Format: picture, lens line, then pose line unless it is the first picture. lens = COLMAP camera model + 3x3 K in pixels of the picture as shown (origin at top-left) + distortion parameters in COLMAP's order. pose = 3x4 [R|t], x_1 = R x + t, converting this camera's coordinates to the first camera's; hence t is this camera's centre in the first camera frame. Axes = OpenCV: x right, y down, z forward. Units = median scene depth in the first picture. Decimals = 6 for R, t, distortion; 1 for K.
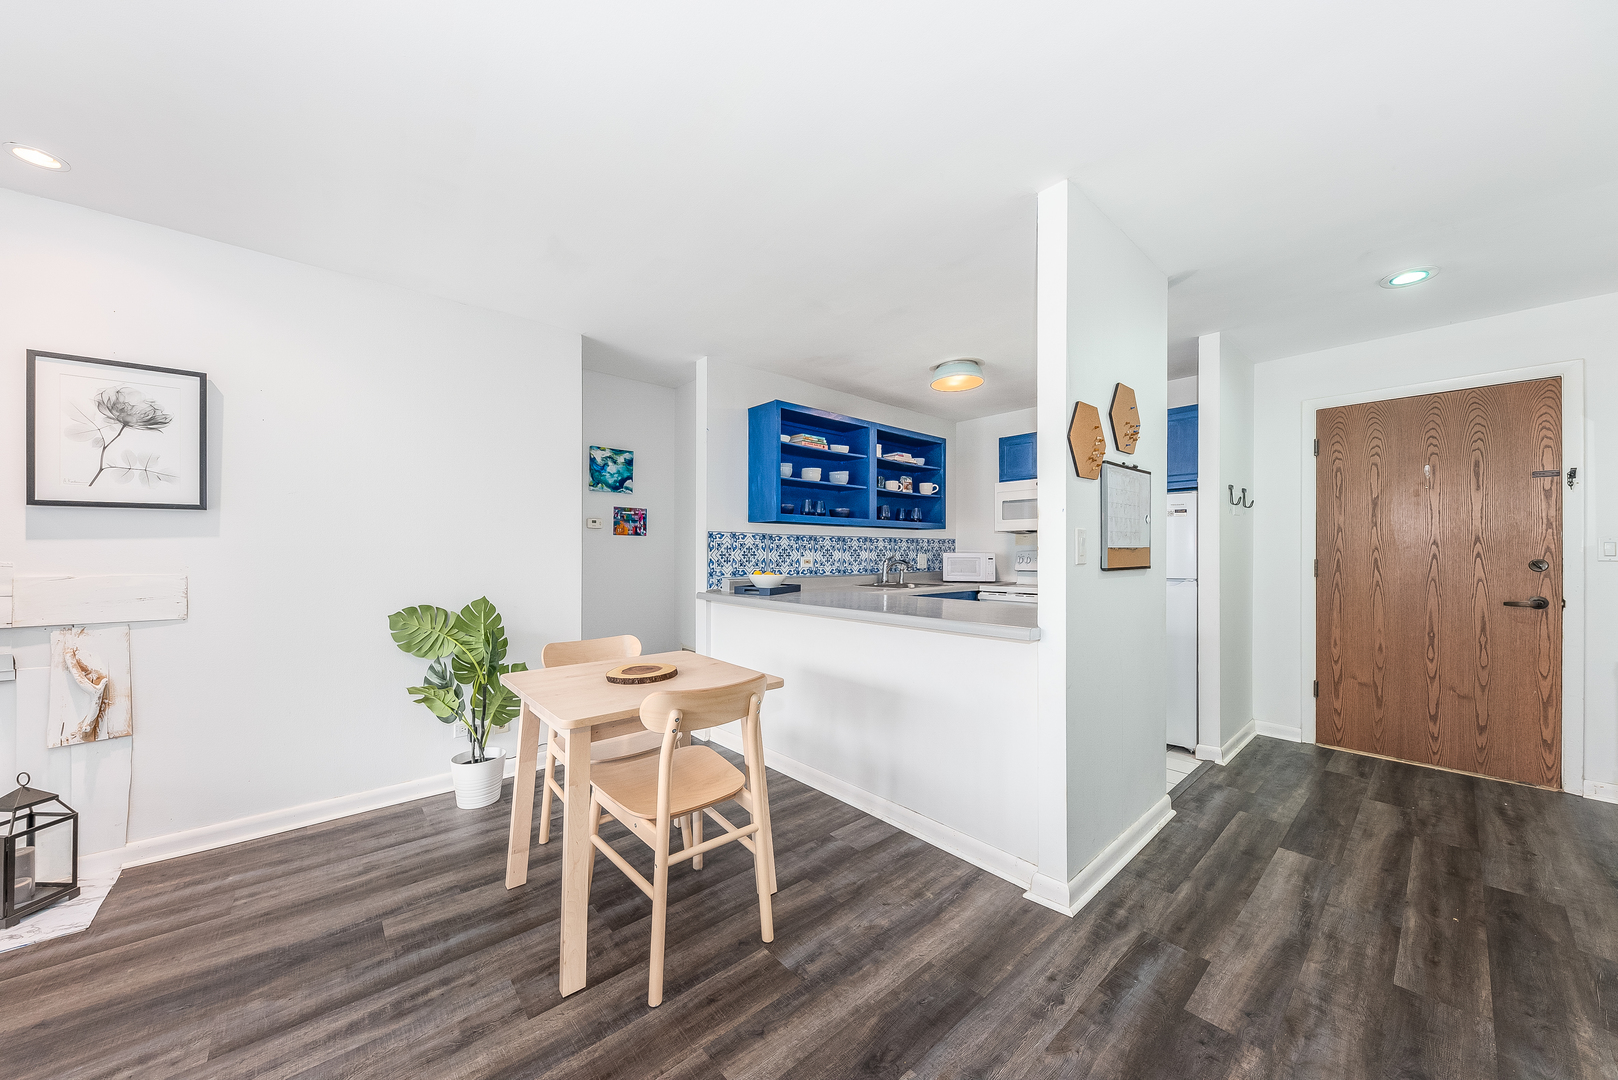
lens RADIAL K [[563.5, 0, 804.5], [0, 563.5, 550.0], [0, 0, 1]] dist [-0.000279, -0.000298]
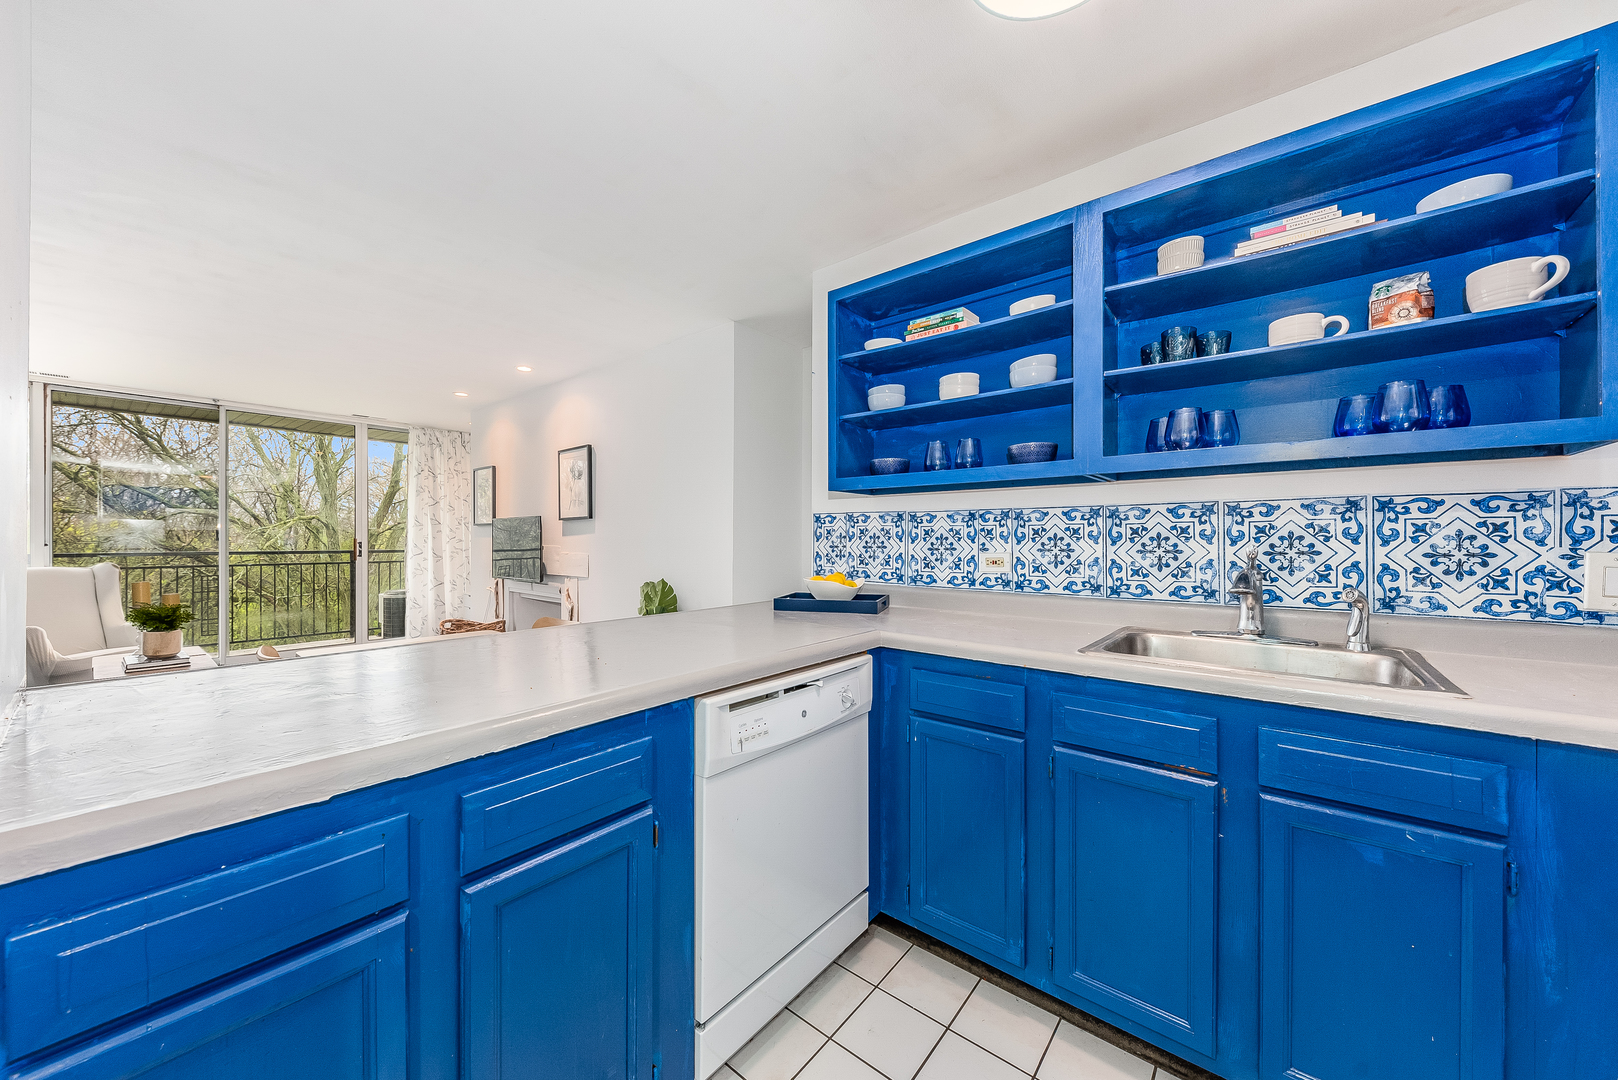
lens RADIAL K [[574.8, 0, 805.1], [0, 574.8, 542.9], [0, 0, 1]] dist [-0.001352, -0.000272]
pose [[0.155588, 0.001570, -0.987821, 0.574447], [0.001550, 0.999997, 0.001833, 0.003130], [0.987821, -0.001817, 0.155585, 0.903114]]
